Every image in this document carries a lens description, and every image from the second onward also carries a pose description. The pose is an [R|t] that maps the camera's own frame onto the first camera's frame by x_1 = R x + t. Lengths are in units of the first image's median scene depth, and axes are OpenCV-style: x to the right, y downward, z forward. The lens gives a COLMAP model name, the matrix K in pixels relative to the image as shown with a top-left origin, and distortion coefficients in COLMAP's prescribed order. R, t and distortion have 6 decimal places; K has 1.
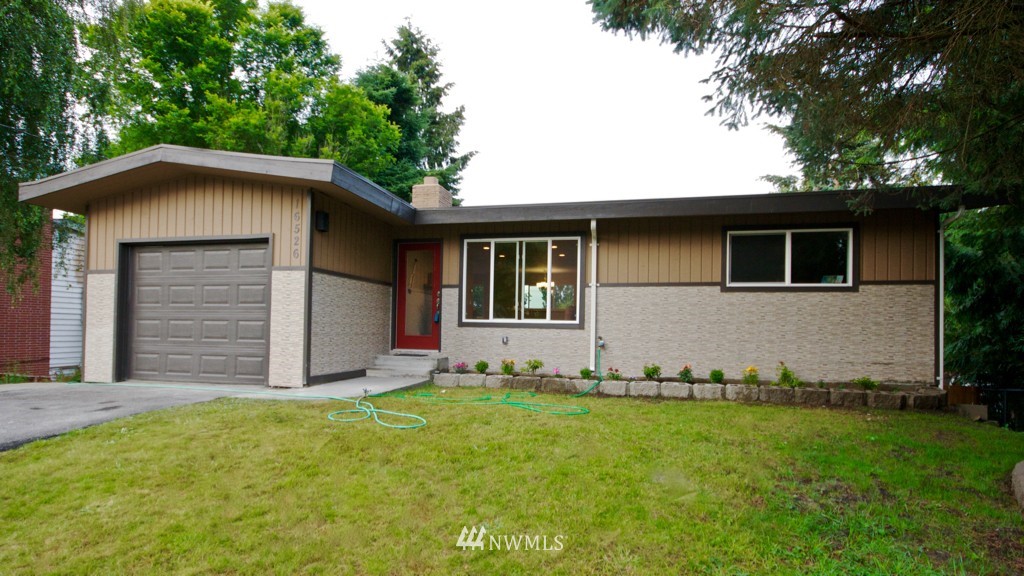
lens RADIAL K [[498.4, 0, 508.5], [0, 498.4, 289.5], [0, 0, 1]] dist [-0.002134, 0.002255]
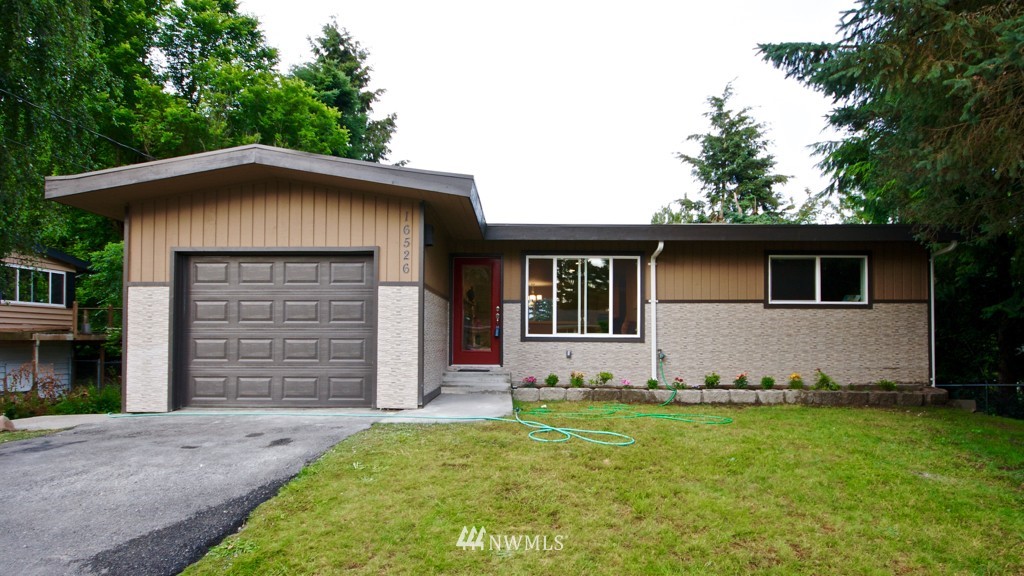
lens RADIAL K [[498.4, 0, 443.9], [0, 498.4, 295.3], [0, 0, 1]] dist [-0.002134, 0.002255]
pose [[0.976678, 0.006046, 0.214626, -0.513841], [-0.005530, 0.999980, -0.003006, -0.017010], [-0.214640, 0.001749, 0.976692, 0.045925]]
